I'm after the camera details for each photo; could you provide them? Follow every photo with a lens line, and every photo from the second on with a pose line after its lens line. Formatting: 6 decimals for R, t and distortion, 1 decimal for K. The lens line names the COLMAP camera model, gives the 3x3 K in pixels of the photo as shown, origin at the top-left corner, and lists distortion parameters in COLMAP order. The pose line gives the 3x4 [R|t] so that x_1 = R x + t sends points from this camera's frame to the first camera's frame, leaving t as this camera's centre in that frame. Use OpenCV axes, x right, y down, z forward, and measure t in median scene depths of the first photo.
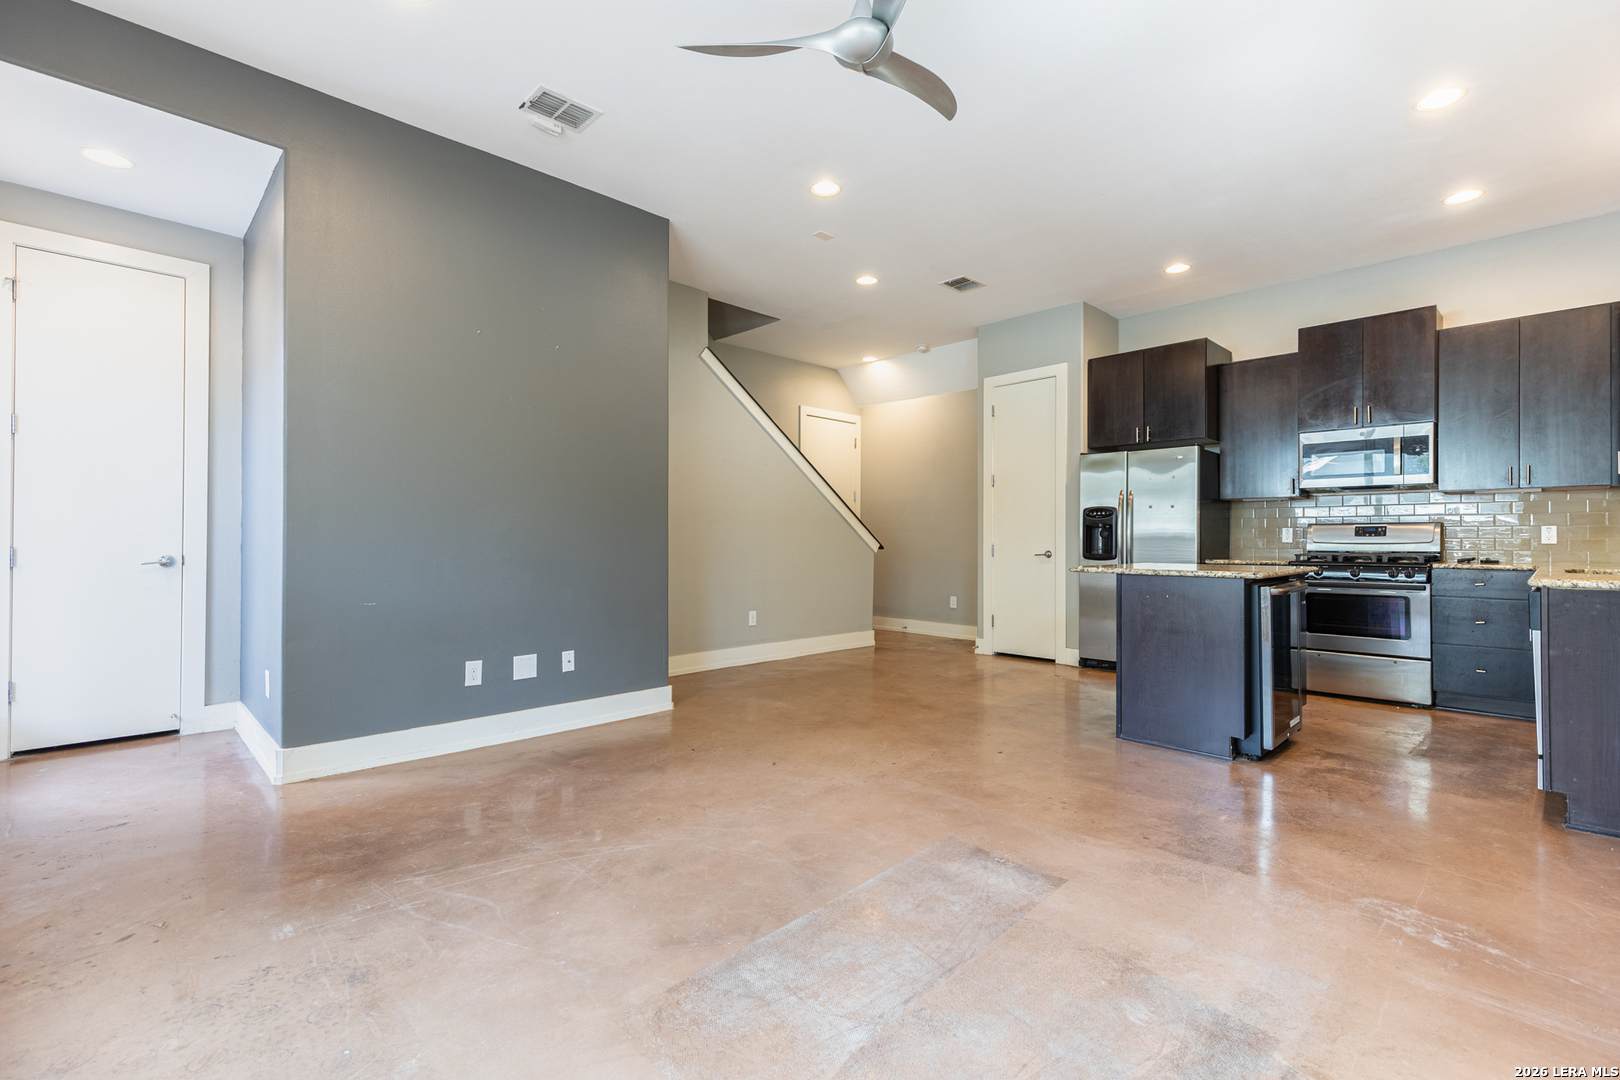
lens RADIAL K [[725.7, 0, 816.5], [0, 725.7, 535.7], [0, 0, 1]] dist [0.008992, -0.002089]
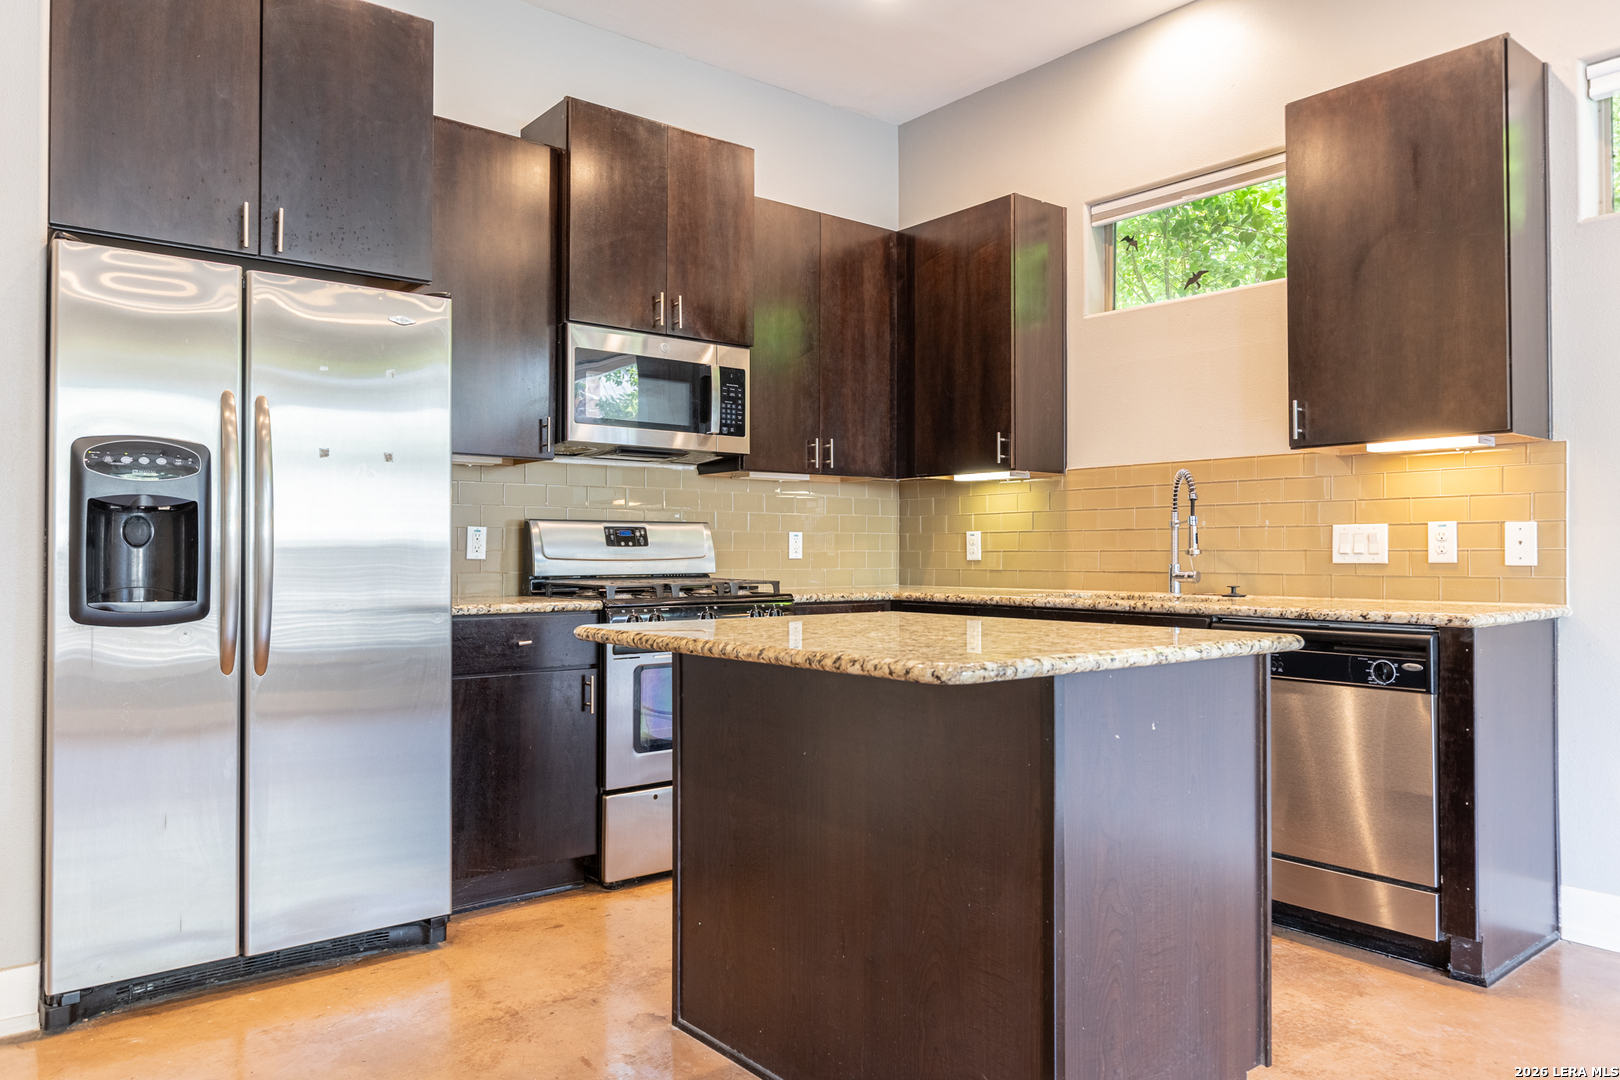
lens RADIAL K [[1111.3, 0, 816.6], [0, 1111.3, 538.0], [0, 0, 1]] dist [0.003736, 0.000018]
pose [[0.094187, 0.011578, 0.995487, -0.025296], [-0.005519, 0.999923, -0.011108, 0.003291], [-0.995539, -0.004448, 0.094244, 0.861900]]
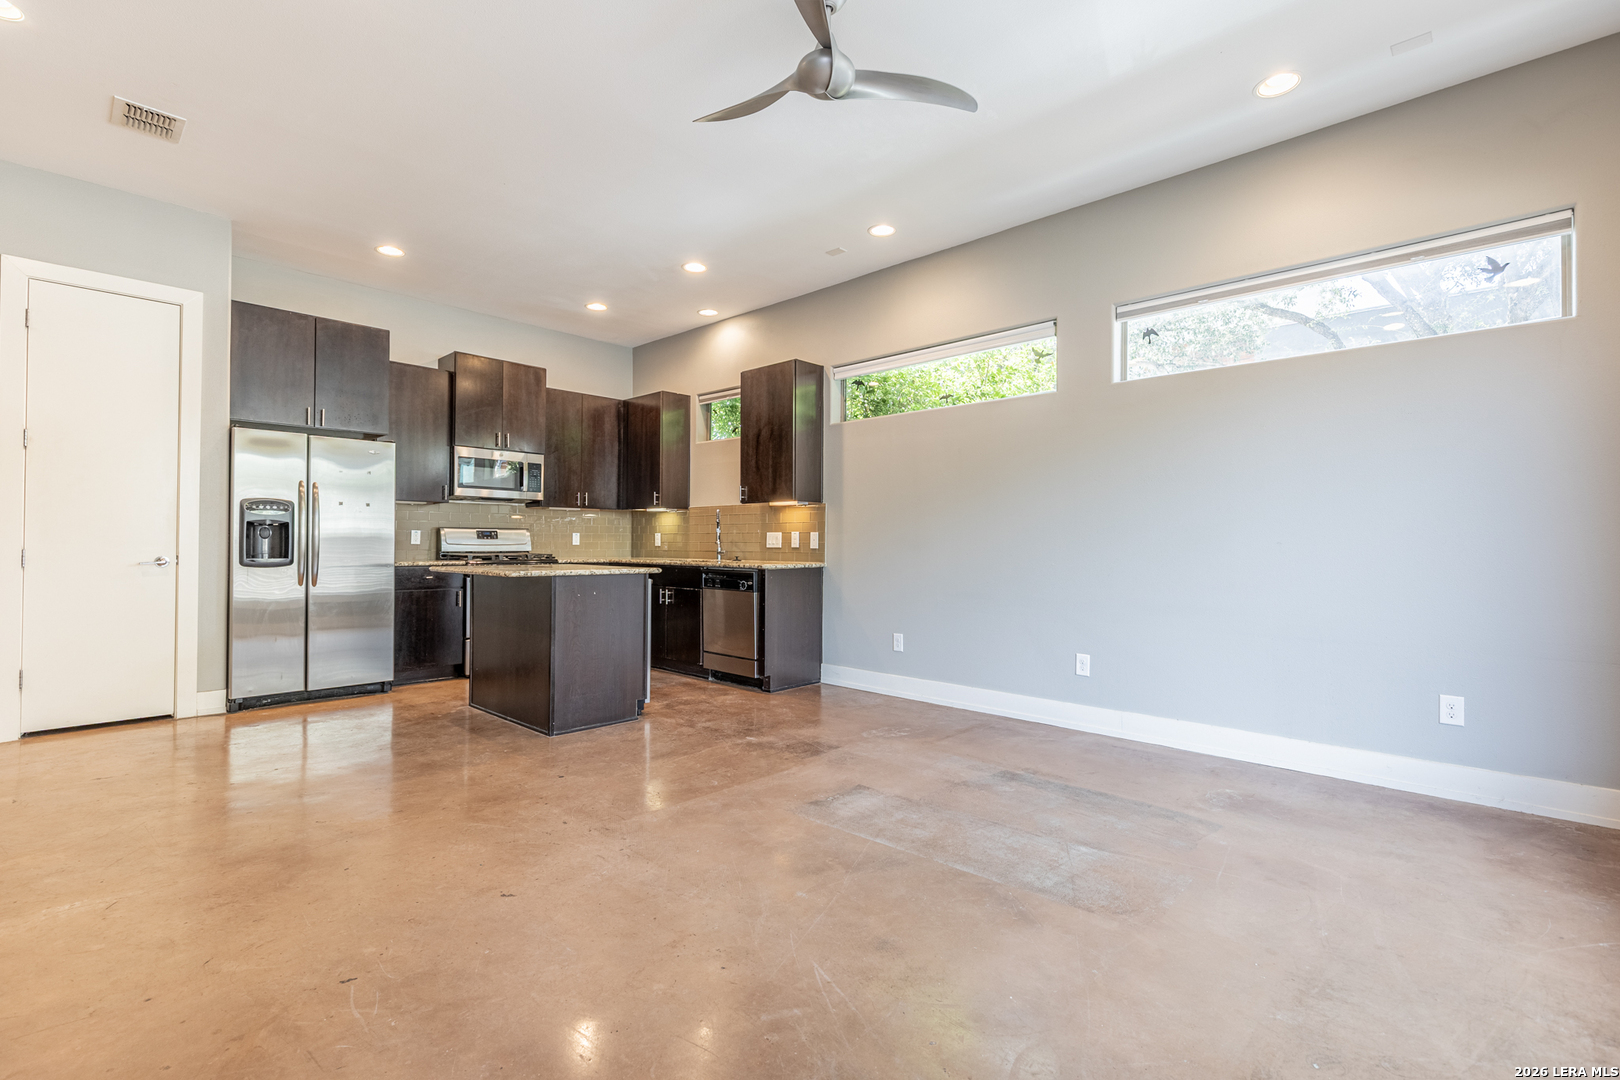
lens RADIAL K [[725.7, 0, 813.5], [0, 725.7, 537.2], [0, 0, 1]] dist [0.008992, -0.002089]
pose [[-0.037088, 0.007105, 0.999287, -0.513526], [-0.011549, 0.999905, -0.007538, 0.000728], [-0.999245, -0.011820, -0.037003, 0.548797]]
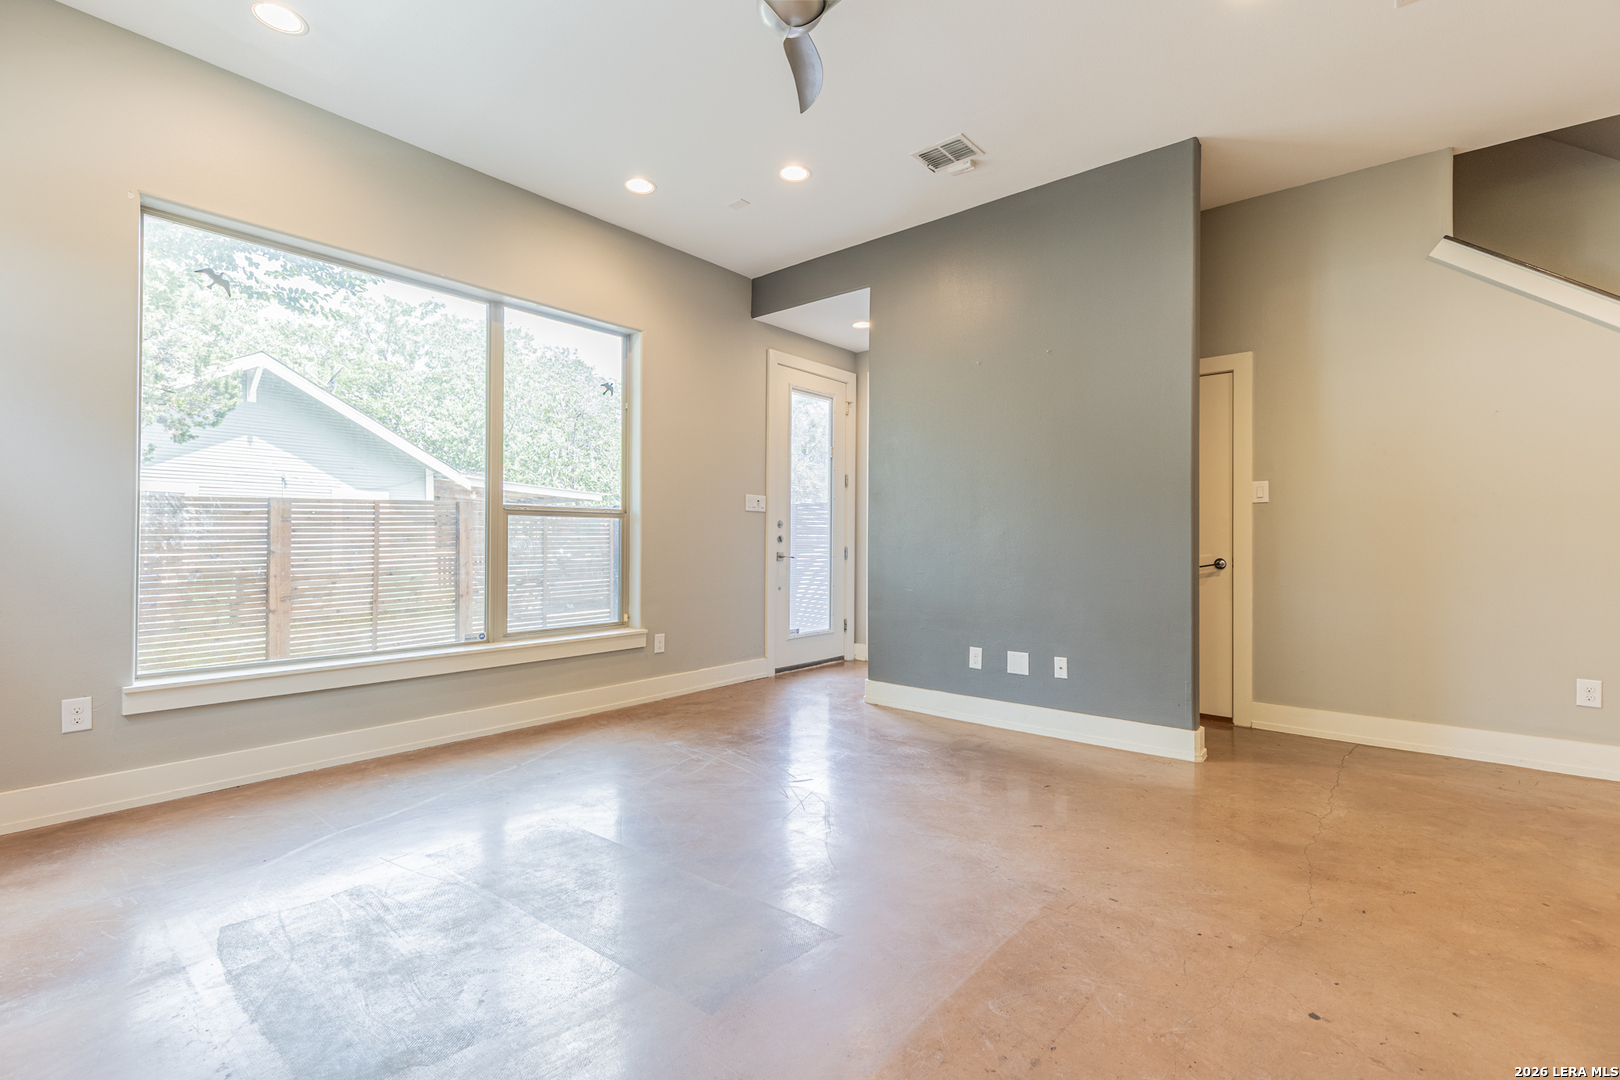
lens RADIAL K [[725.7, 0, 819.9], [0, 725.7, 538.1], [0, 0, 1]] dist [0.008992, -0.002089]
pose [[0.104277, -0.005008, -0.994536, 0.513534], [0.001091, 0.999987, -0.004921, 0.002249], [0.994548, -0.000572, 0.104281, 0.492785]]
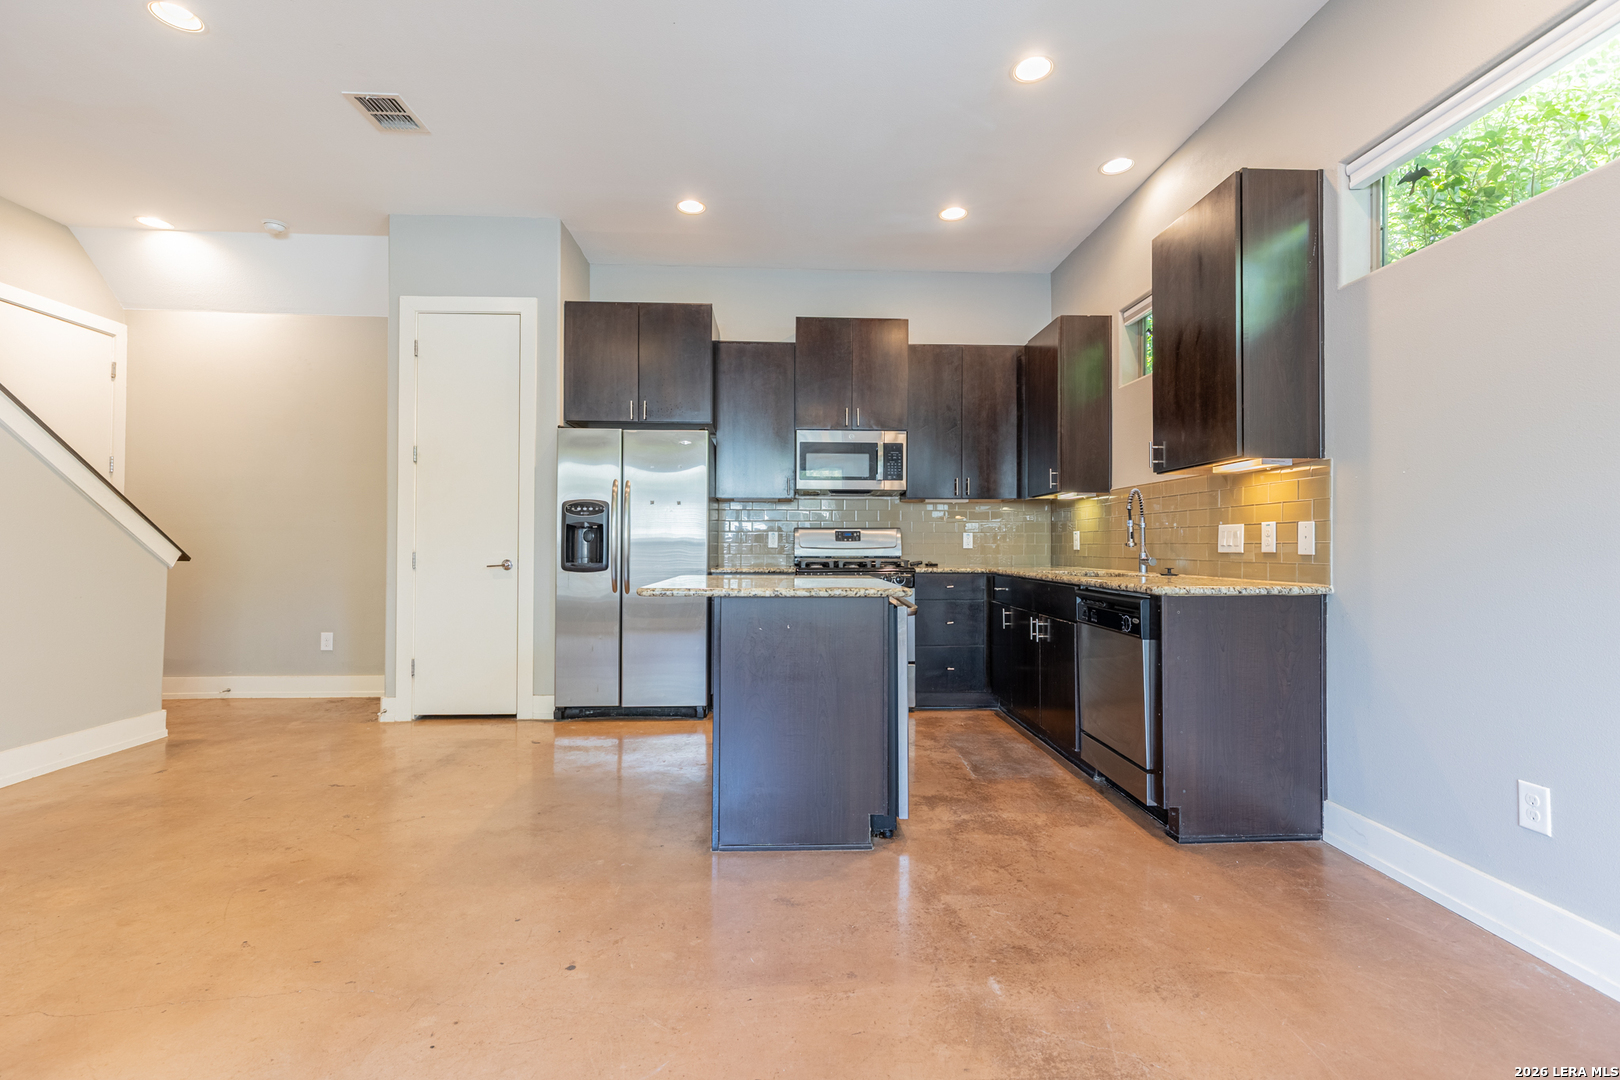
lens RADIAL K [[725.7, 0, 814.4], [0, 725.7, 538.0], [0, 0, 1]] dist [0.008992, -0.002089]
pose [[0.665715, 0.007742, 0.746166, -0.010226], [-0.005133, 0.999970, -0.005796, 0.002396], [-0.746188, 0.000028, 0.665735, 0.409895]]
